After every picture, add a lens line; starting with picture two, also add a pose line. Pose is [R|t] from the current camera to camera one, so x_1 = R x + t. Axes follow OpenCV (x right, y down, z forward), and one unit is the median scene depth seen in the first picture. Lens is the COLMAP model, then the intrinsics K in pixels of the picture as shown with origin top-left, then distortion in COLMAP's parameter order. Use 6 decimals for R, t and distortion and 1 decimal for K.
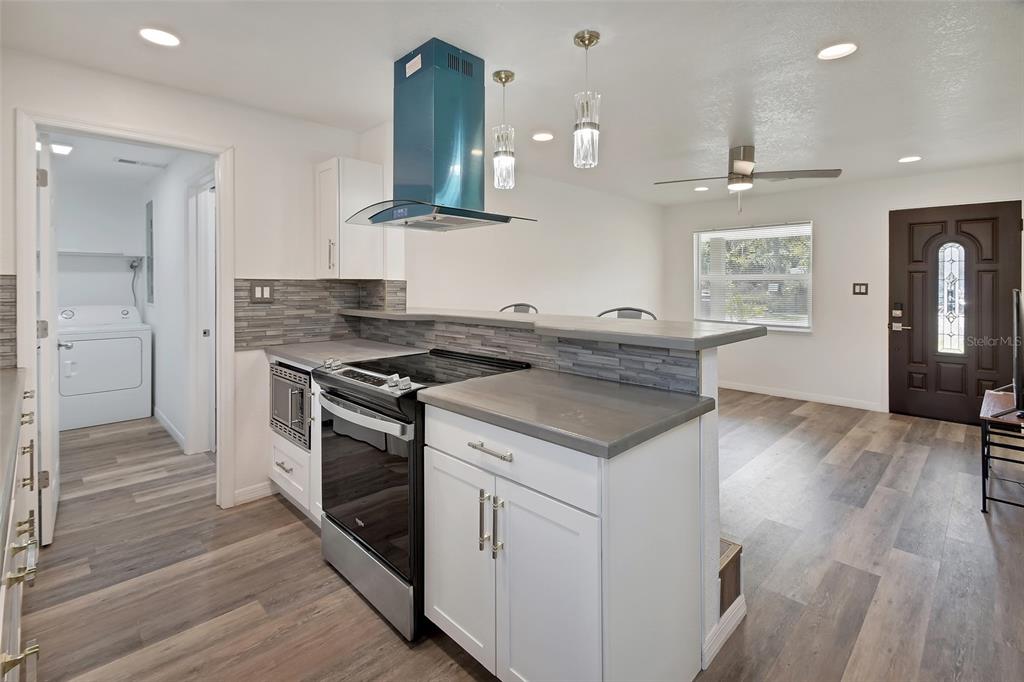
lens RADIAL K [[475.2, 0, 507.7], [0, 475.2, 283.6], [0, 0, 1]] dist [0.009384, -0.005438]
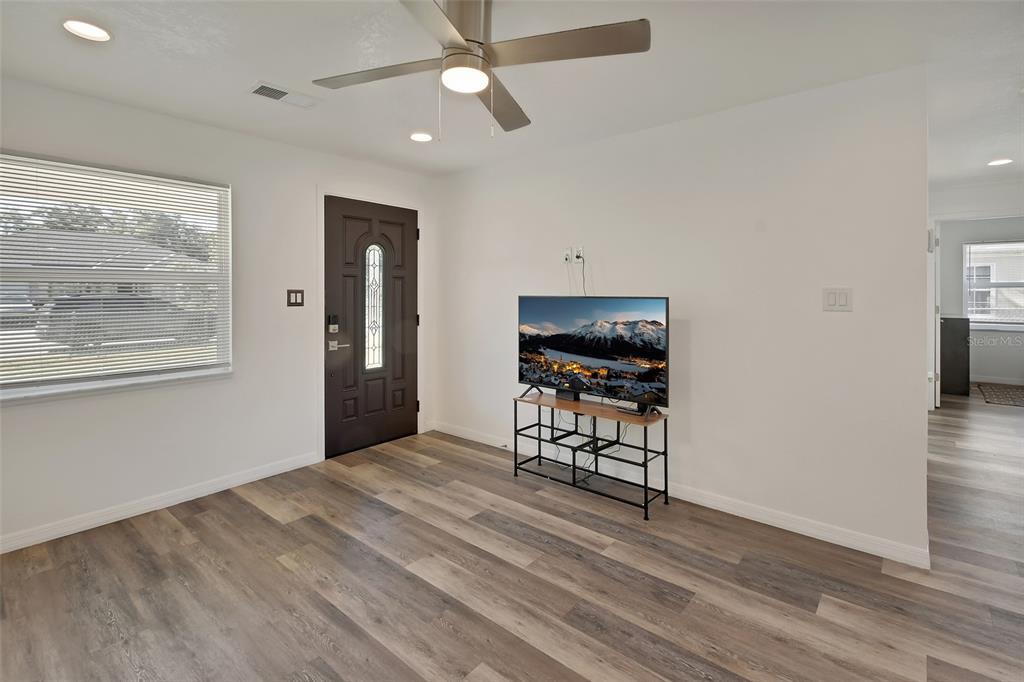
lens RADIAL K [[475.2, 0, 497.1], [0, 475.2, 302.7], [0, 0, 1]] dist [0.009384, -0.005438]
pose [[-0.078913, -0.023933, 0.996594, 0.026669], [-0.003300, 0.999713, 0.023747, 0.000825], [-0.996876, -0.001415, -0.078969, 0.918629]]
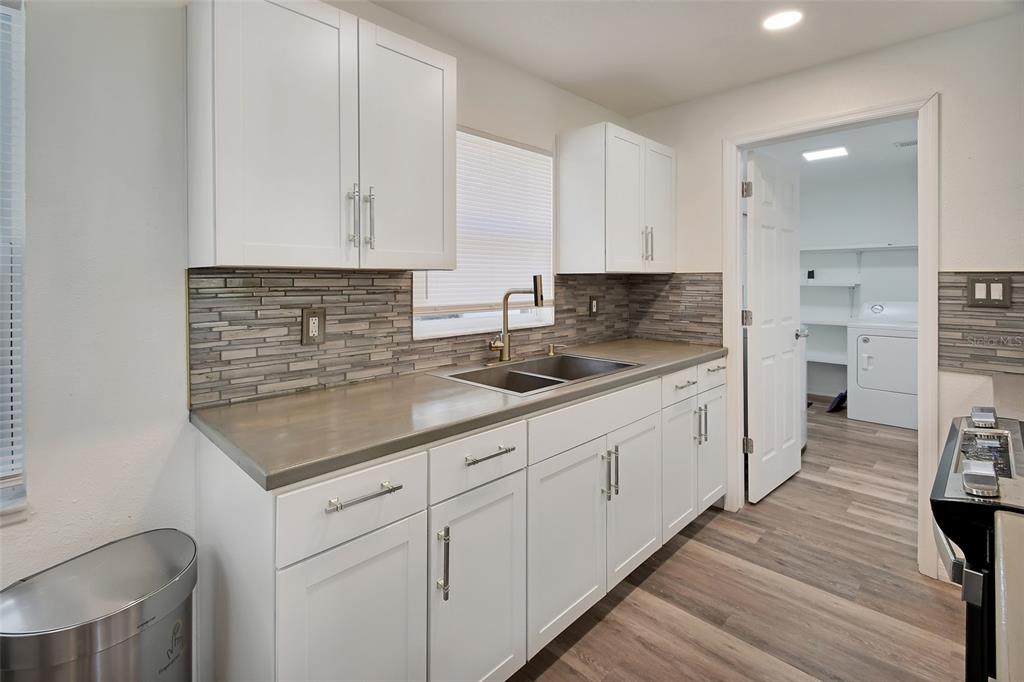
lens RADIAL K [[475.2, 0, 496.2], [0, 475.2, 280.7], [0, 0, 1]] dist [0.009384, -0.005438]
pose [[-0.012937, 0.000203, -0.999916, 0.117863], [0.002293, 0.999997, 0.000173, 0.001191], [0.999914, -0.002291, -0.012937, 0.218855]]
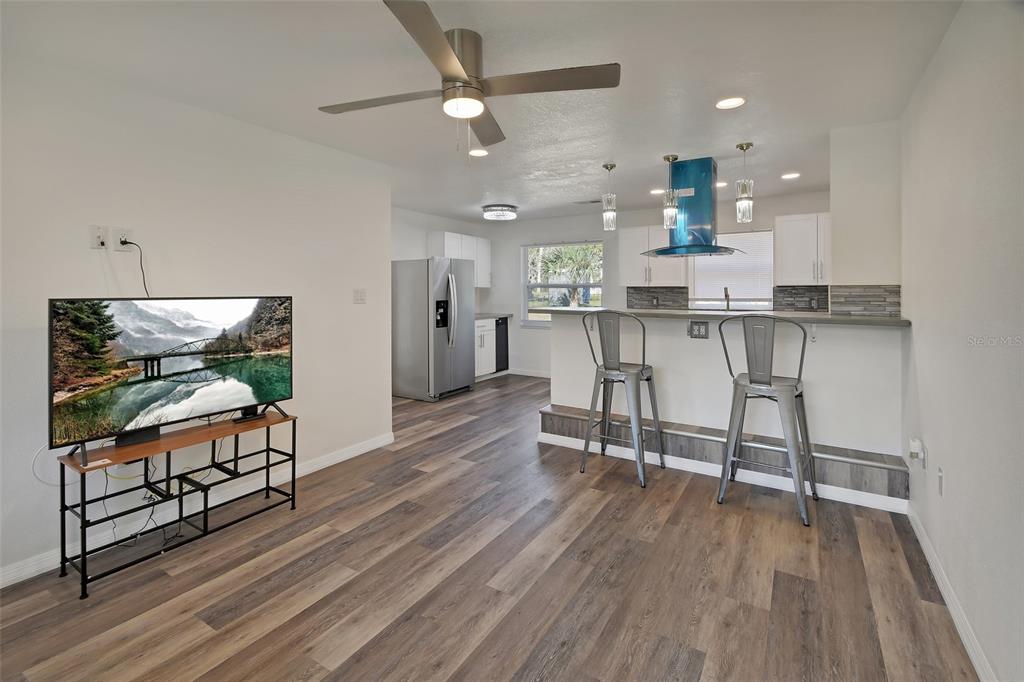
lens RADIAL K [[475.2, 0, 509.1], [0, 475.2, 292.1], [0, 0, 1]] dist [0.009384, -0.005438]
pose [[-0.971277, 0.002430, -0.237940, 0.520468], [0.000924, 0.999979, 0.006437, -0.000667], [0.237950, 0.006032, -0.971259, 1.398887]]
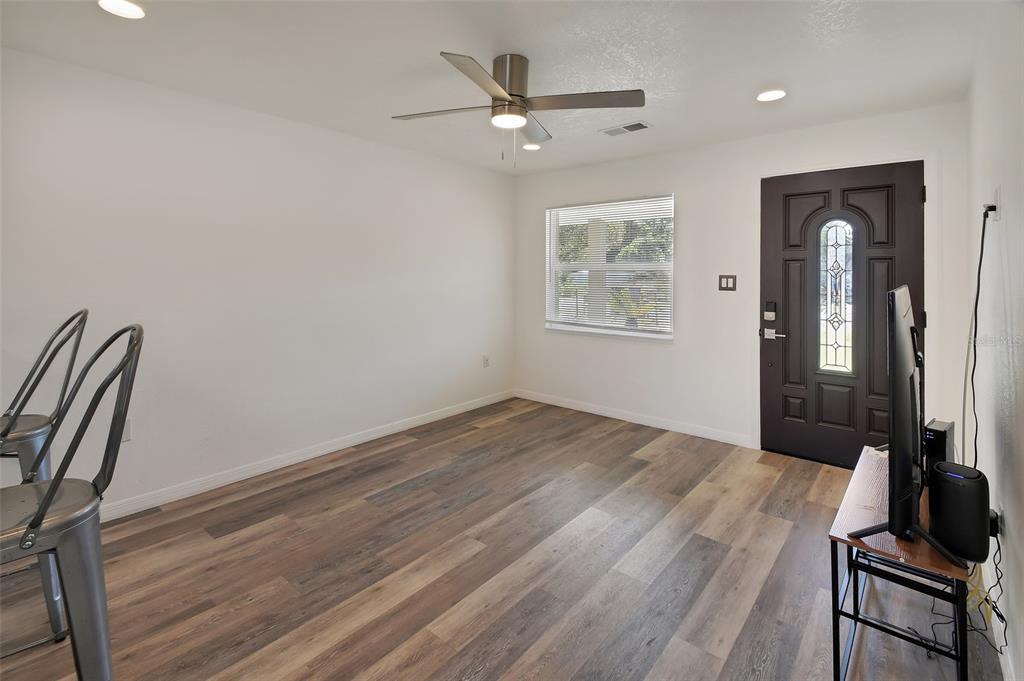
lens RADIAL K [[475.2, 0, 502.4], [0, 475.2, 271.5], [0, 0, 1]] dist [0.009384, -0.005438]
pose [[0.996788, 0.004475, 0.079963, 0.395526], [-0.004059, 0.999977, -0.005363, -0.001041], [-0.079985, 0.005021, 0.996783, 0.341974]]
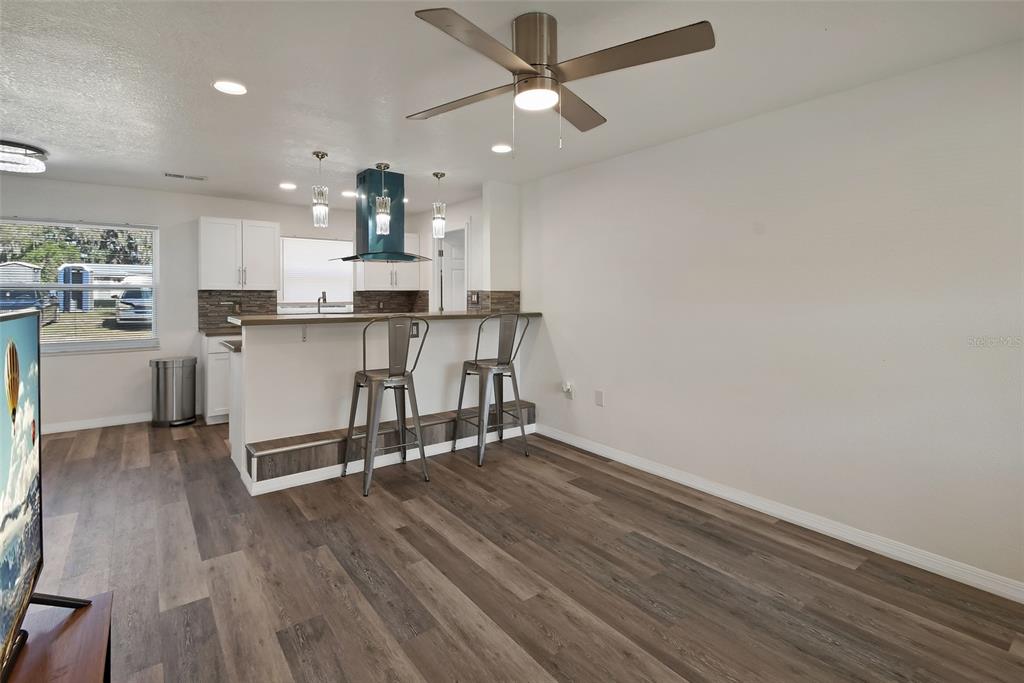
lens RADIAL K [[475.2, 0, 500.9], [0, 475.2, 302.1], [0, 0, 1]] dist [0.009384, -0.005438]
pose [[-0.130385, 0.020929, -0.991242, 0.910814], [-0.001282, 0.999773, 0.021278, -0.004301], [0.991463, 0.004045, -0.130329, 0.938436]]
